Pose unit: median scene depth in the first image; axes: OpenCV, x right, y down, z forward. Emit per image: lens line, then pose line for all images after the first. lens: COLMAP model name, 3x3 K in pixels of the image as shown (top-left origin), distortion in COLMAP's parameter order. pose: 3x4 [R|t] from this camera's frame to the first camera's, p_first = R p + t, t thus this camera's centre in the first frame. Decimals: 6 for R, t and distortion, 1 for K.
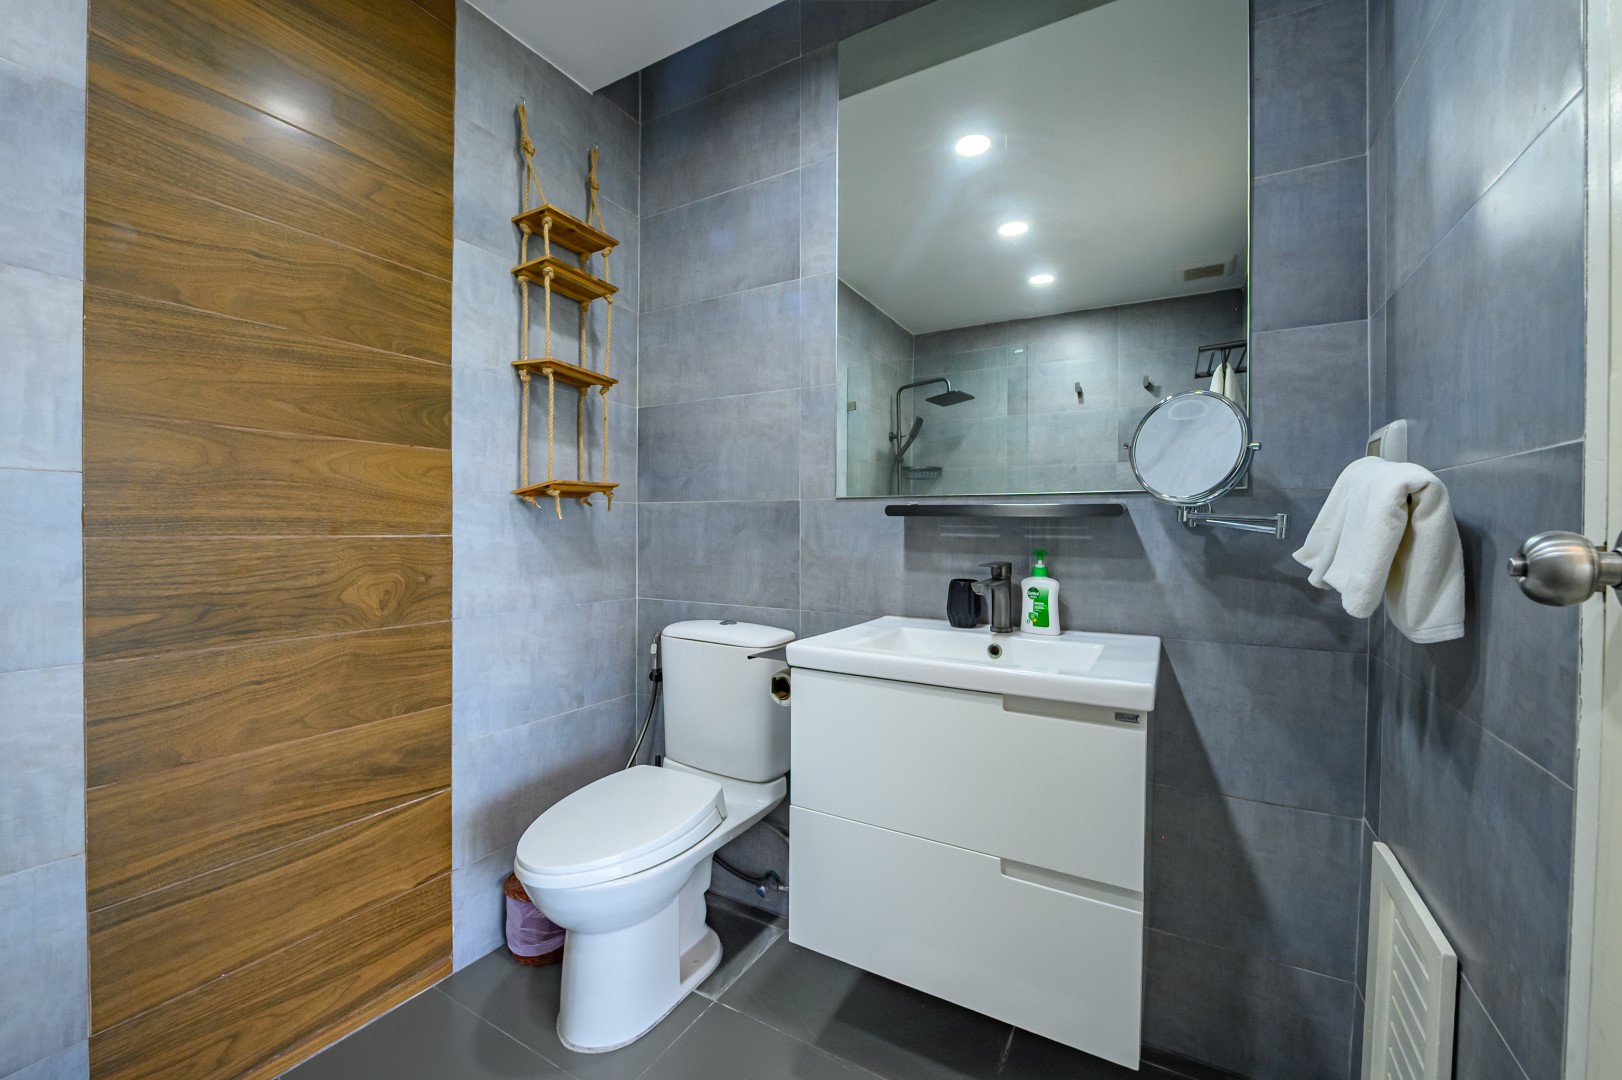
lens RADIAL K [[648.6, 0, 811.0], [0, 648.6, 540.0], [0, 0, 1]] dist [-0.022853, -0.000087]
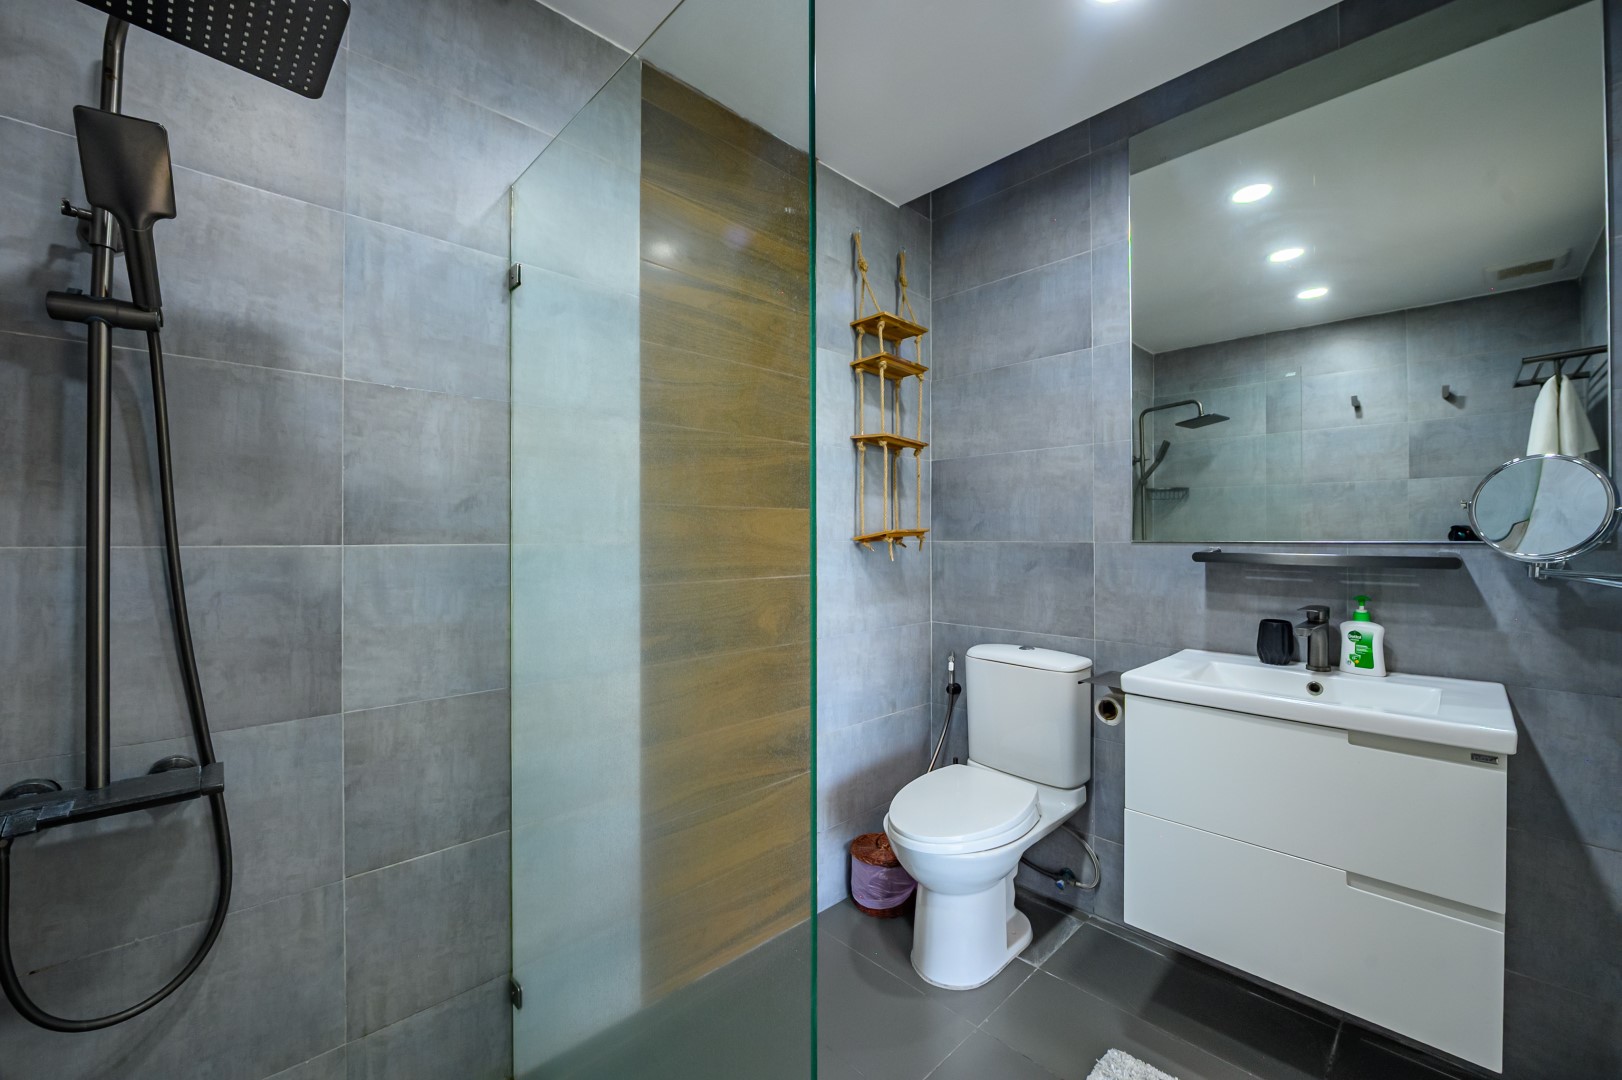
lens RADIAL K [[649.9, 0, 785.3], [0, 649.9, 536.9], [0, 0, 1]] dist [-0.021342, 0.000457]
pose [[0.955314, -0.006537, -0.295519, -0.203813], [0.002828, 0.999912, -0.012977, -0.059632], [0.295578, 0.011562, 0.955249, -0.247178]]
